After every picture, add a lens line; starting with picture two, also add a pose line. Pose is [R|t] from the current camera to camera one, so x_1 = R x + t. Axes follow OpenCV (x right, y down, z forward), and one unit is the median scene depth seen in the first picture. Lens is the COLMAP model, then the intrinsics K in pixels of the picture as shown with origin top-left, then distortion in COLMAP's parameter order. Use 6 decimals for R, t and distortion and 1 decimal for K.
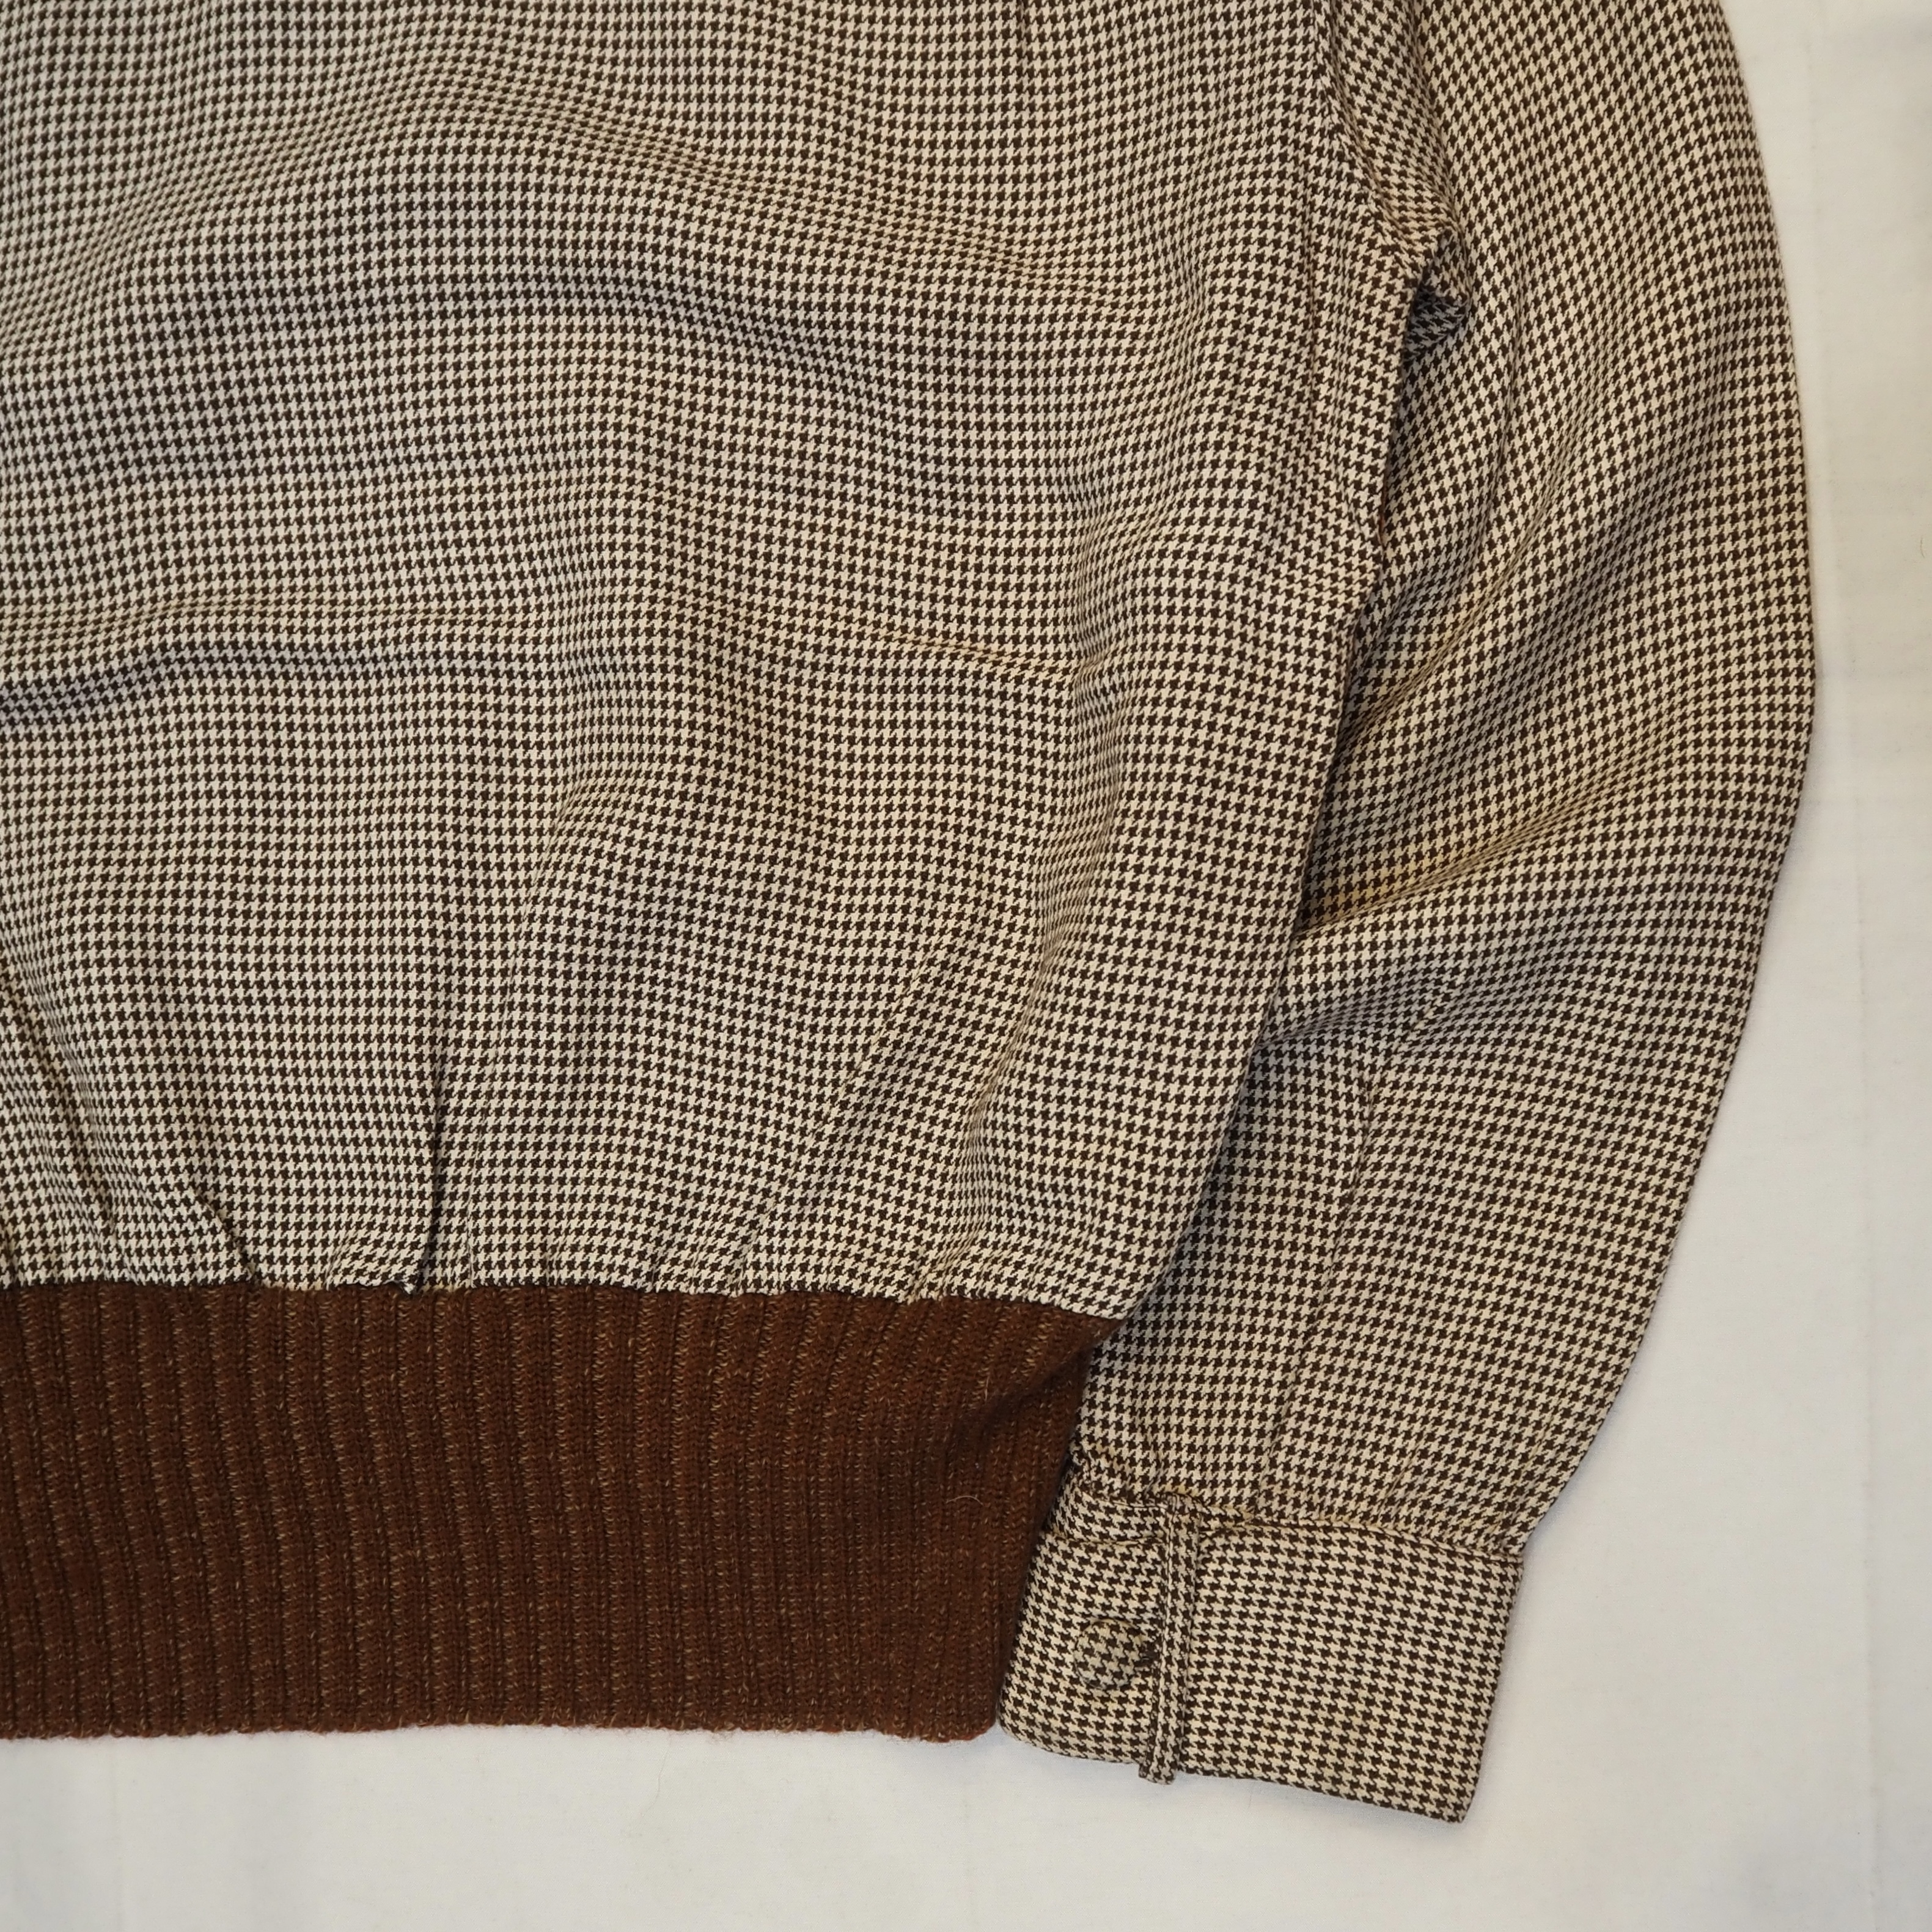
lens RADIAL K [[2097.4, 0, 1034.3], [0, 2097.4, 911.7], [0, 0, 1]] dist [-0.038283, 0.000000]
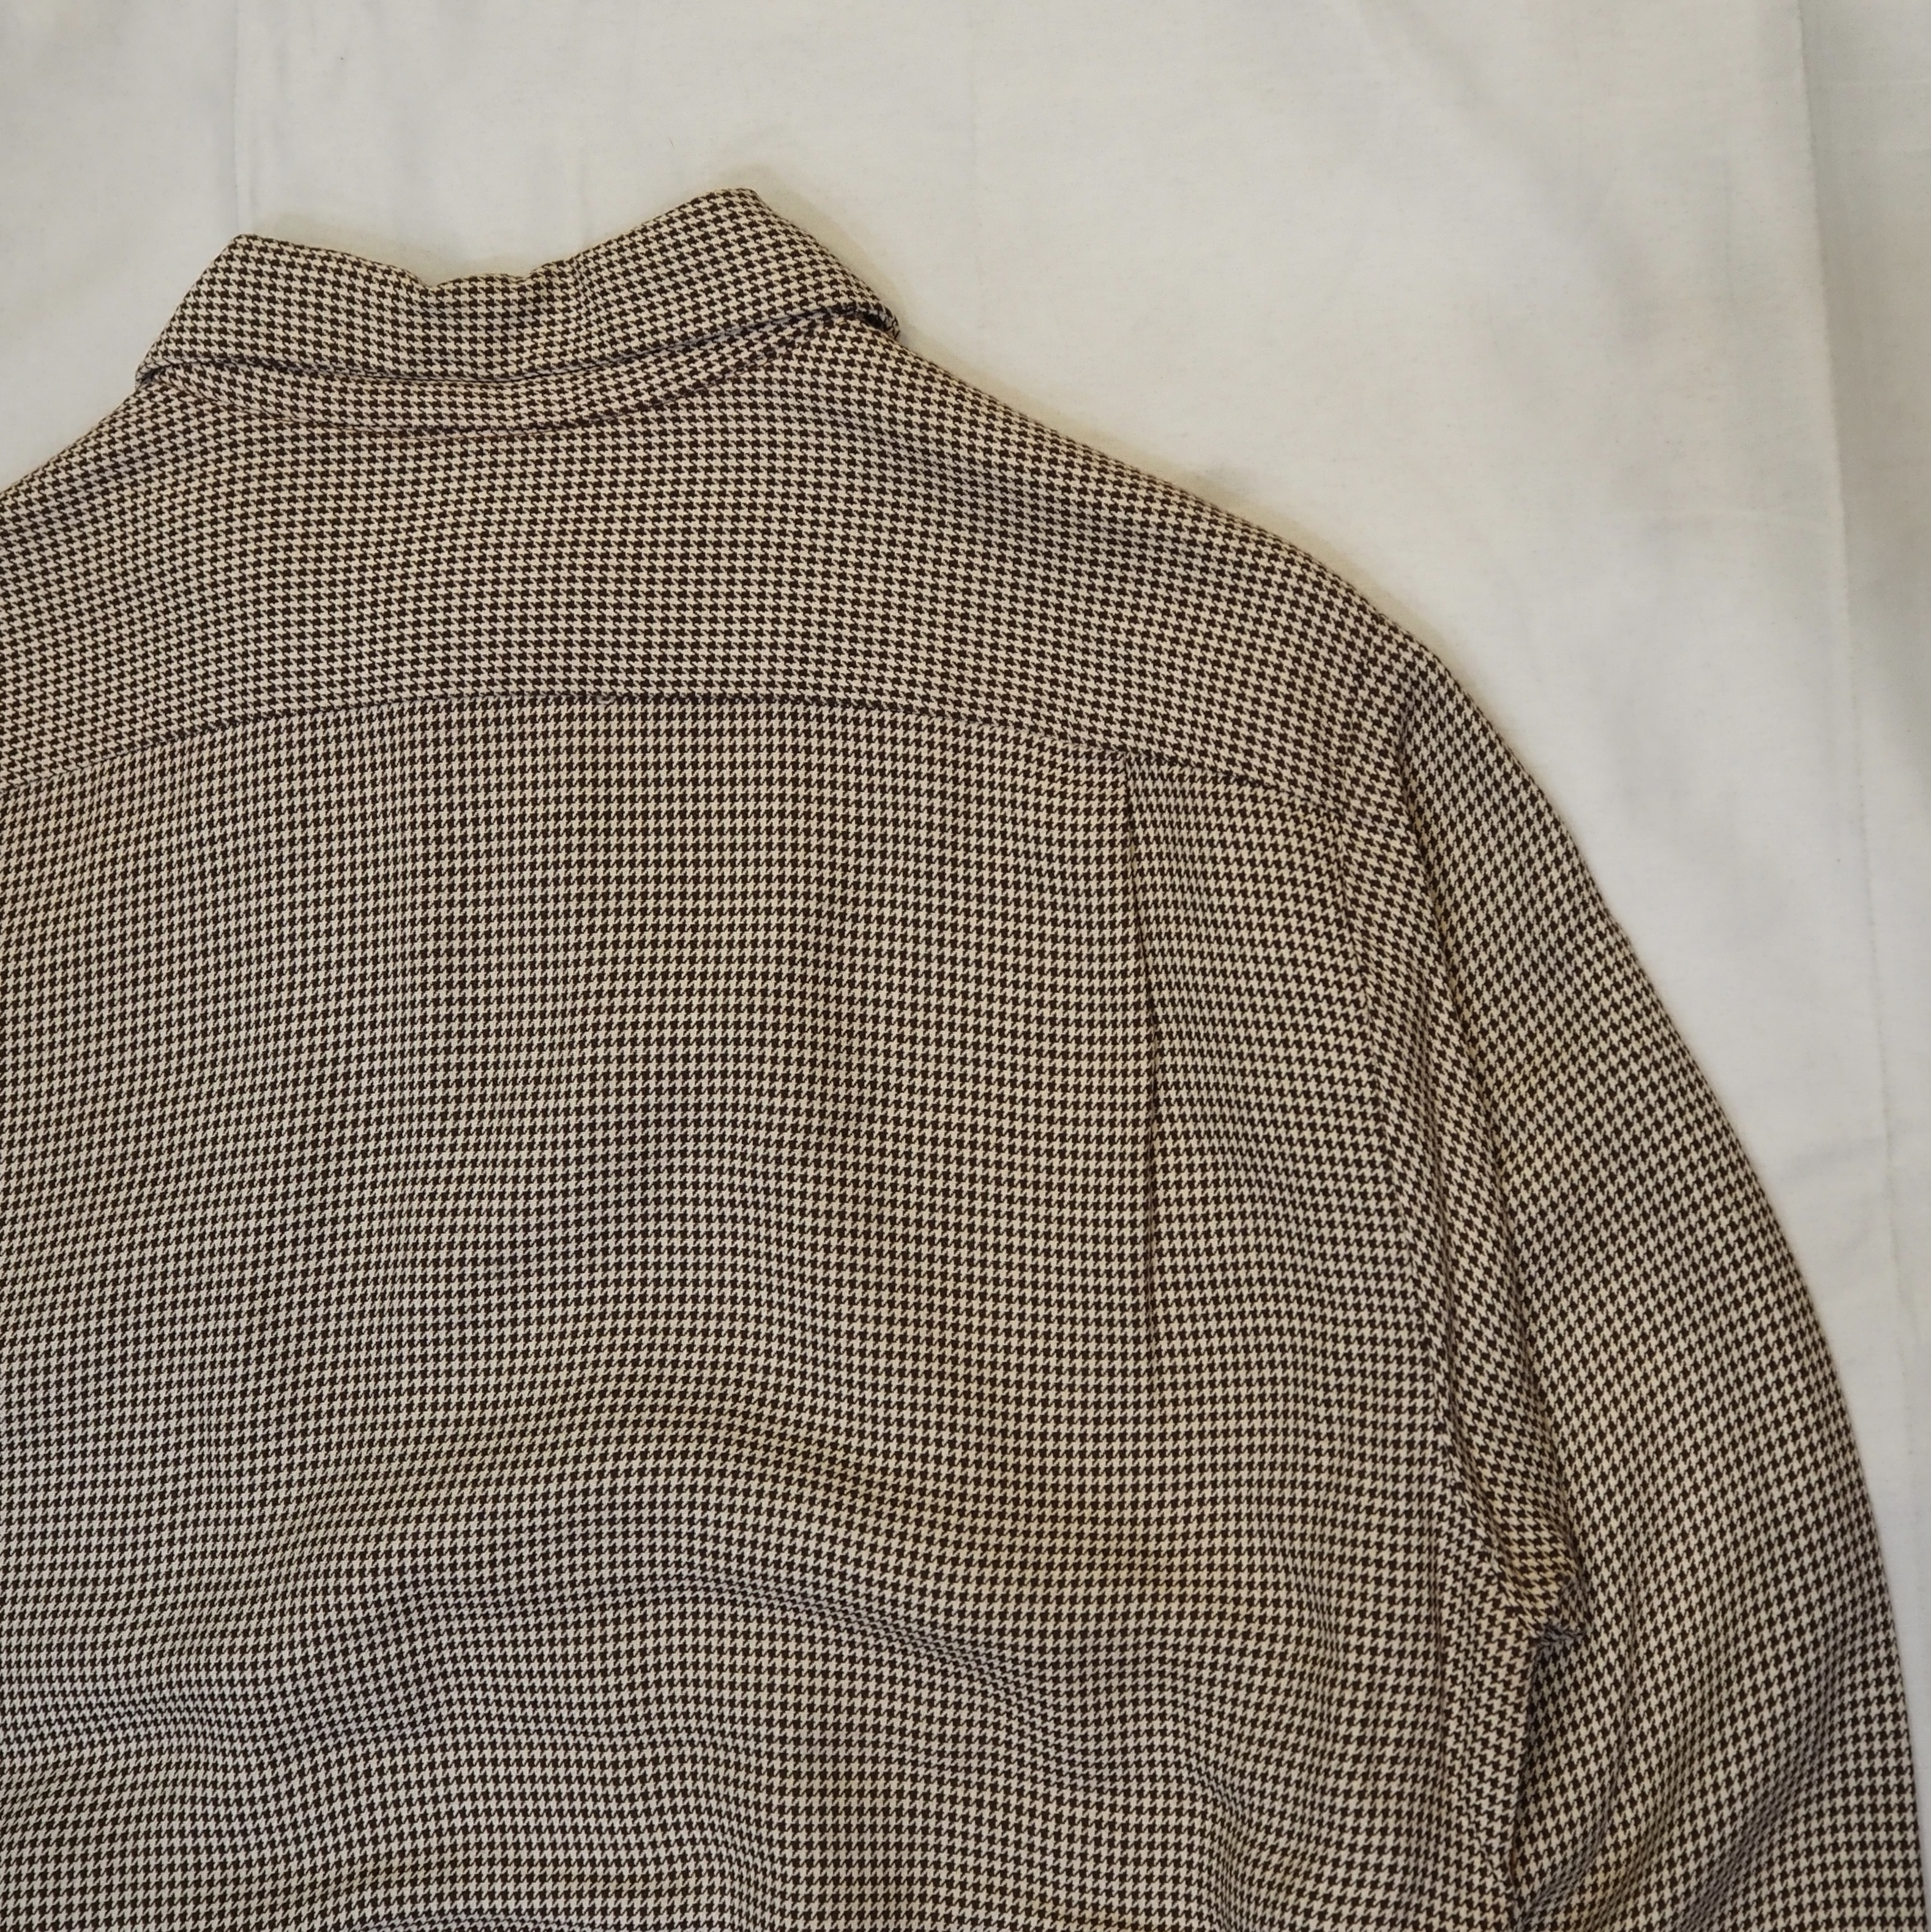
lens RADIAL K [[2097.2, 0, 965.5], [0, 2097.2, 970.6], [0, 0, 1]] dist [-0.038283, 0.000000]
pose [[0.998776, -0.028219, -0.040618, -0.052415], [0.025683, 0.997767, -0.061655, -0.549797], [0.042268, 0.060537, 0.997271, -0.082434]]
